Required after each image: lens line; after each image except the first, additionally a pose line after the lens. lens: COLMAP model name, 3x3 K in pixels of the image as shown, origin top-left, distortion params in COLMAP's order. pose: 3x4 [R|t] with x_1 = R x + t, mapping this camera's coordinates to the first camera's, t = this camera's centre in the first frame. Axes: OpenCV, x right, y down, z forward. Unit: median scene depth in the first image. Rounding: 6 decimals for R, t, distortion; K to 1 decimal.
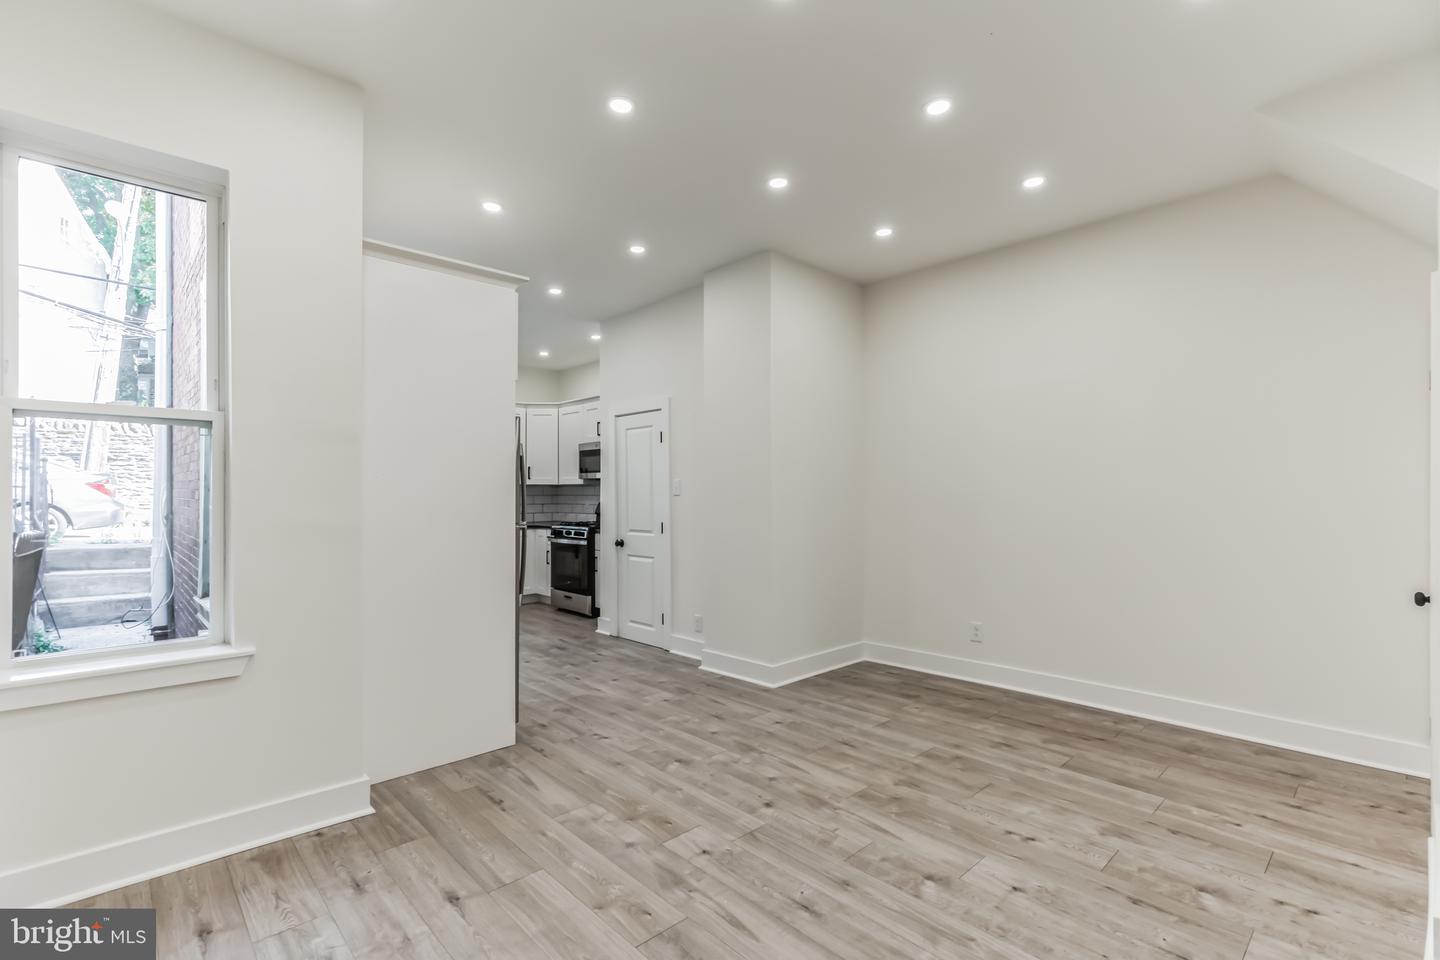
lens RADIAL K [[651.5, 0, 721.8], [0, 651.5, 486.5], [0, 0, 1]] dist [0.006127, 0.000454]
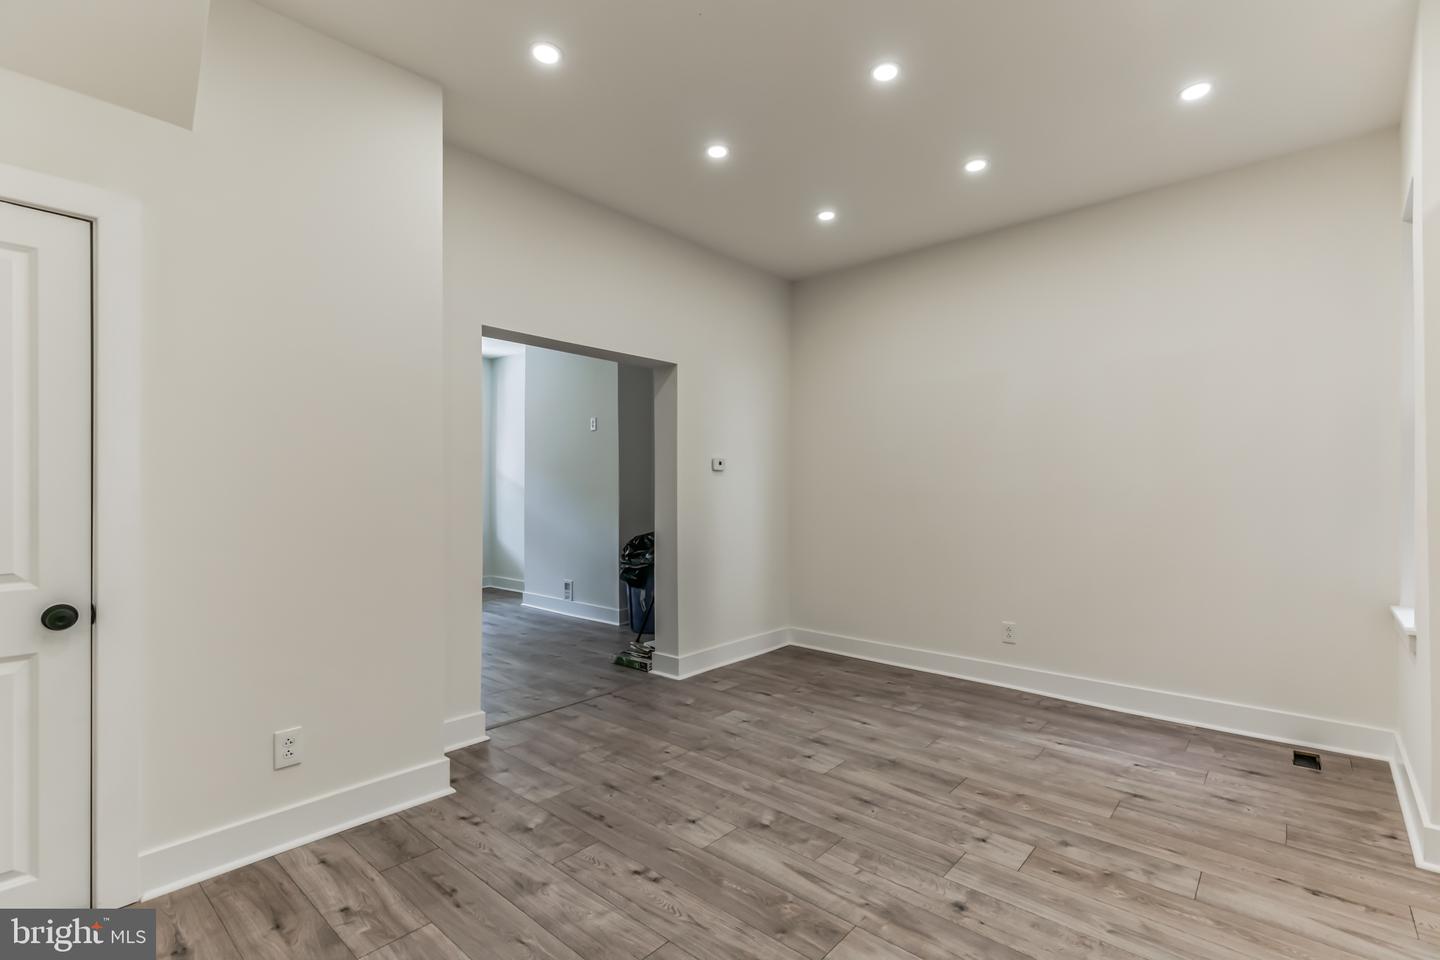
lens RADIAL K [[651.5, 0, 718.4], [0, 651.5, 486.9], [0, 0, 1]] dist [0.006127, 0.000454]
pose [[-0.996114, -0.001903, -0.088051, 0.471449], [0.000081, 0.999746, -0.022522, 0.048984], [0.088072, -0.022441, -0.995861, 2.007958]]
